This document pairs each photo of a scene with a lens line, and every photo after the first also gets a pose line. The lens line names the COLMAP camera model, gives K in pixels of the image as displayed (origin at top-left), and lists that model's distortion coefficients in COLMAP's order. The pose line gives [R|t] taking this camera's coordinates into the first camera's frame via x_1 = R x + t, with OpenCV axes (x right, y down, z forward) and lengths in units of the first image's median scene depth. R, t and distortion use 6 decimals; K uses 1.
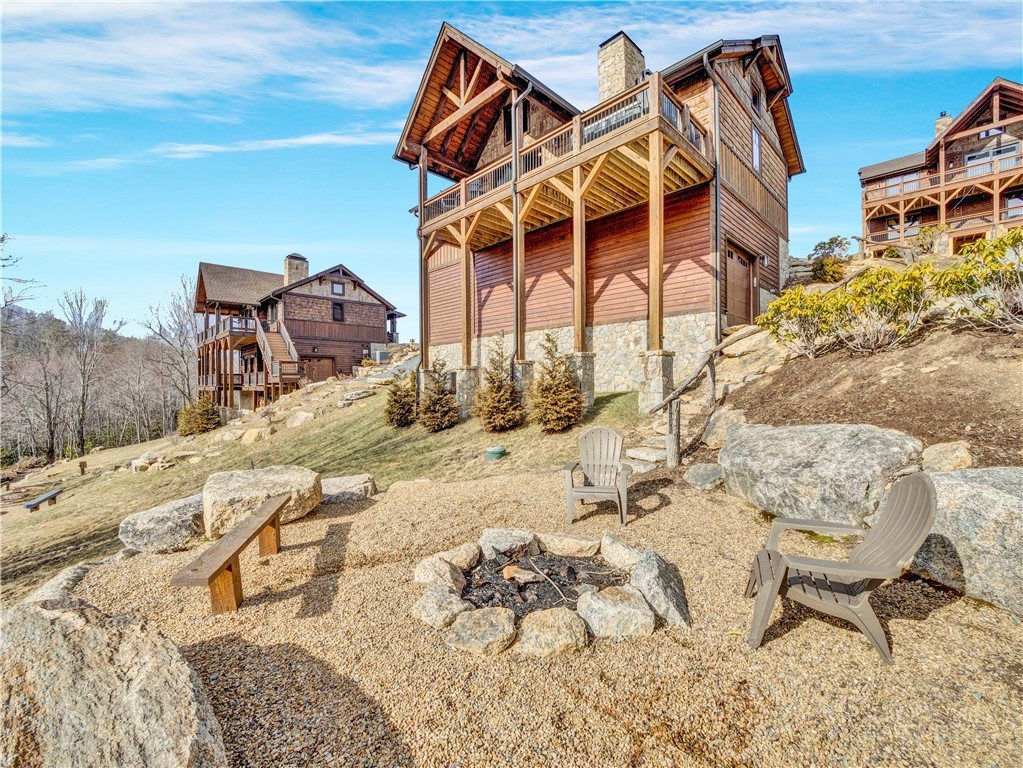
lens RADIAL K [[426.3, 0, 510.1], [0, 426.3, 385.1], [0, 0, 1]] dist [-0.008115, 0.000112]
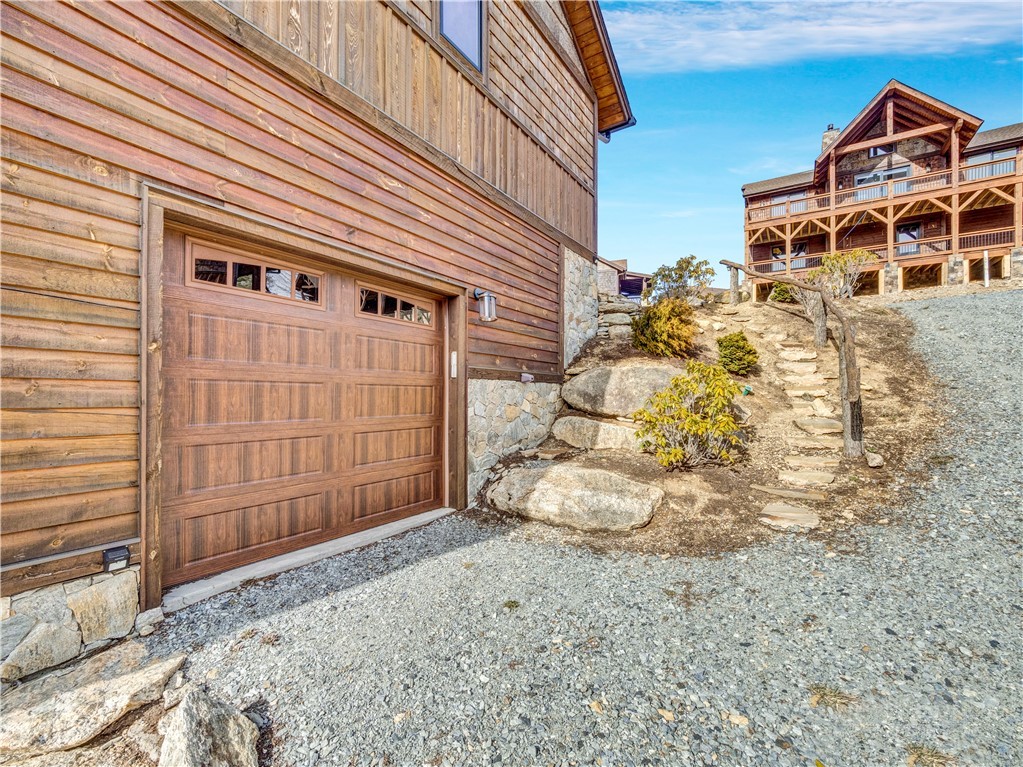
lens RADIAL K [[433.6, 0, 512.6], [0, 433.6, 396.9], [0, 0, 1]] dist [-0.010061, -0.000371]
pose [[0.981604, 0.009199, 0.190708, 0.272656], [-0.008372, 0.999952, -0.005138, -0.104694], [-0.190746, 0.003447, 0.981633, 0.312023]]
